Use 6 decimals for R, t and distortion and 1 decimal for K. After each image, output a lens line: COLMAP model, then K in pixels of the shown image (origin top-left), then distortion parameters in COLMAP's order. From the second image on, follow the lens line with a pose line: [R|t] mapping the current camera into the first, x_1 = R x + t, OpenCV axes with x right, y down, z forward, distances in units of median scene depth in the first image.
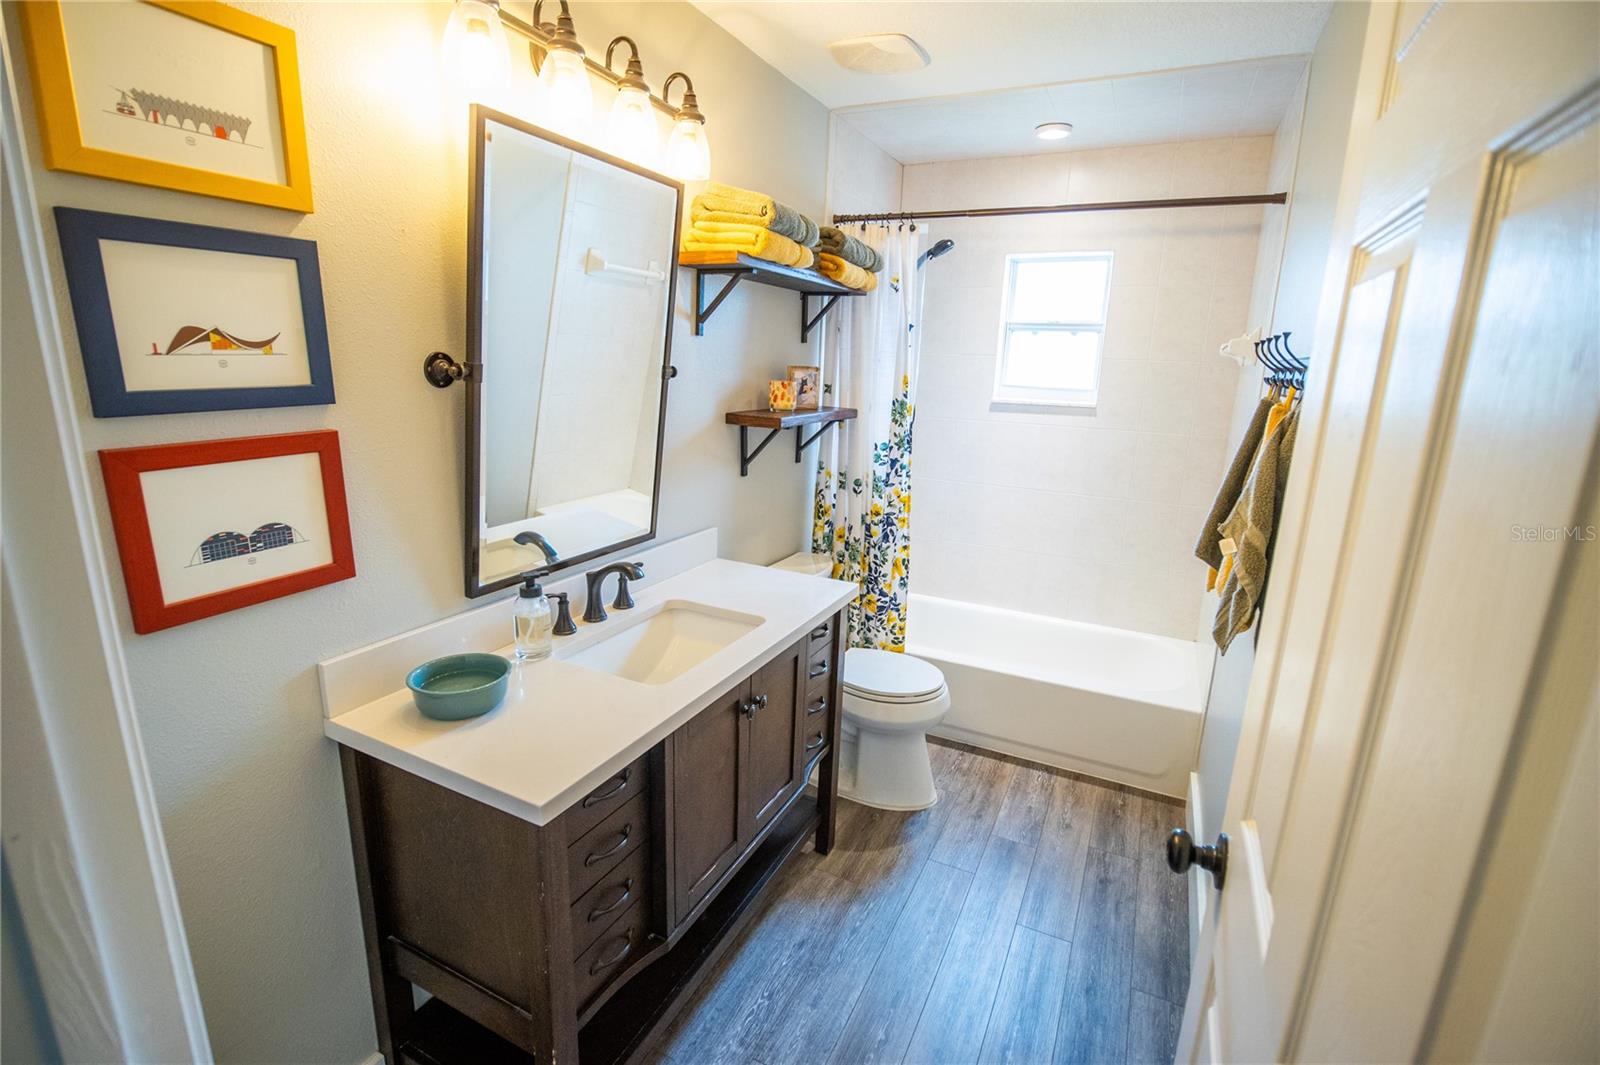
lens RADIAL K [[713.6, 0, 806.5], [0, 713.6, 523.9], [0, 0, 1]] dist [-0.017168, -0.001720]
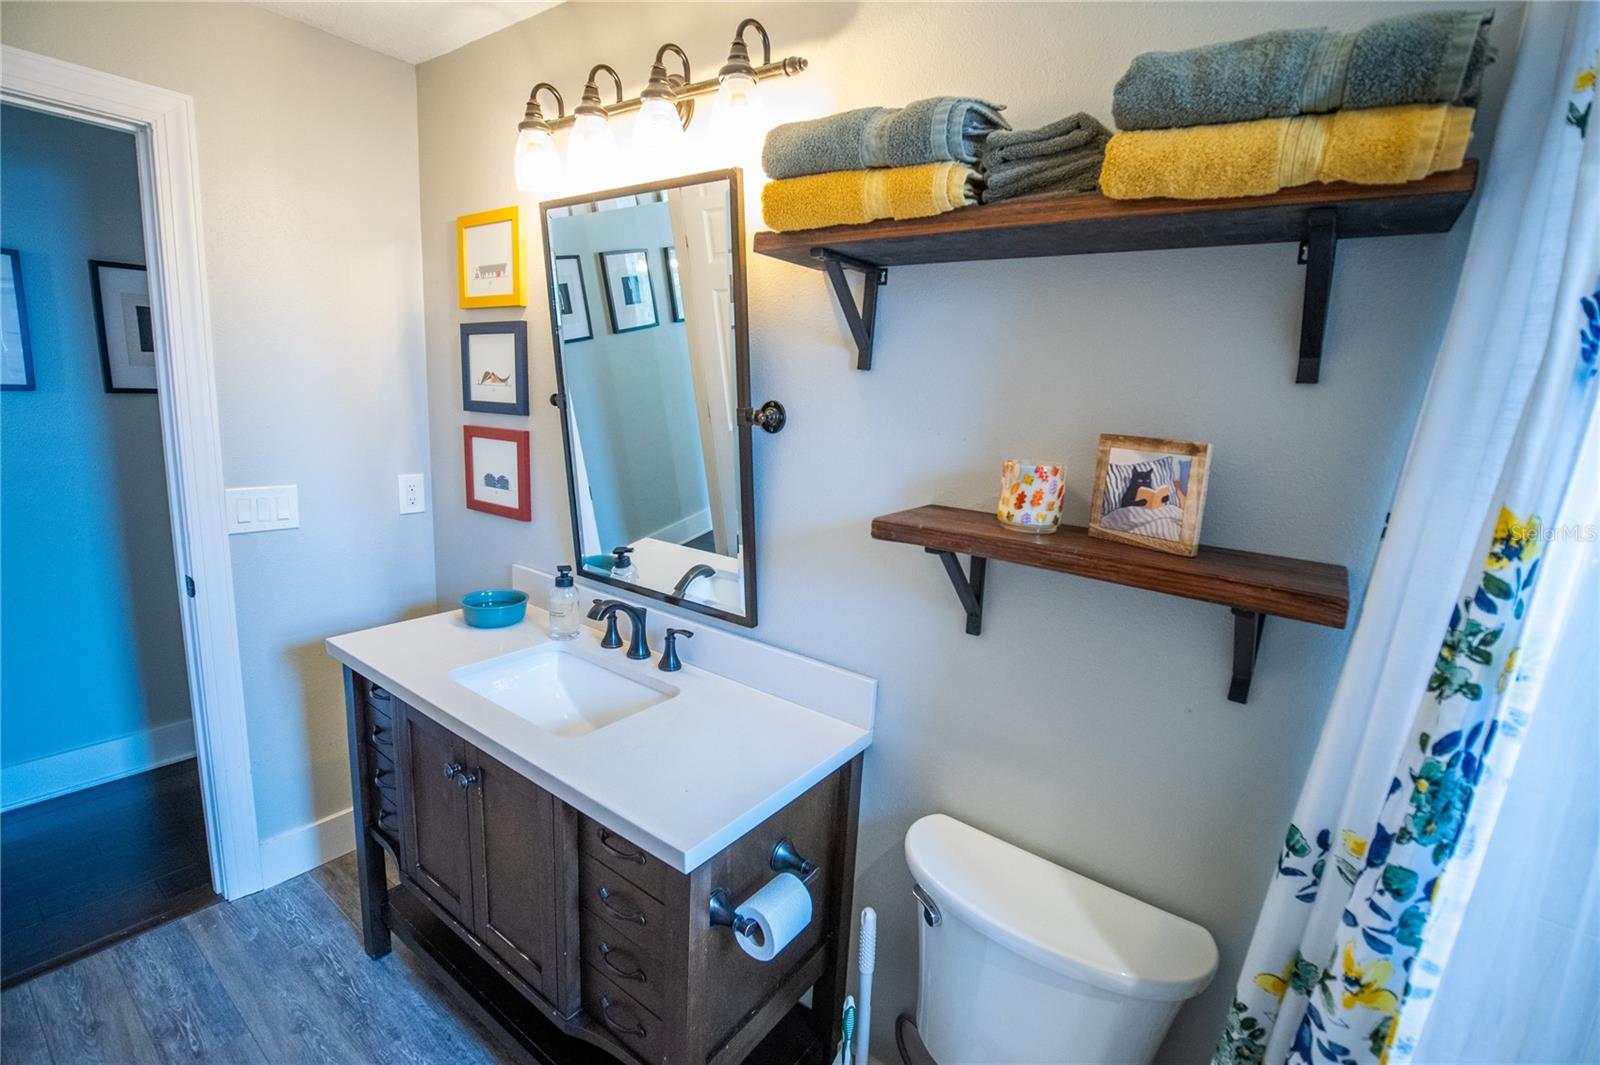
lens RADIAL K [[713.6, 0, 814.9], [0, 713.6, 536.9], [0, 0, 1]] dist [-0.017168, -0.001720]
pose [[-0.168213, 0.140305, -0.975715, 0.977740], [-0.290831, 0.938695, 0.185121, -0.446534], [0.941871, 0.314908, -0.117095, 2.099016]]
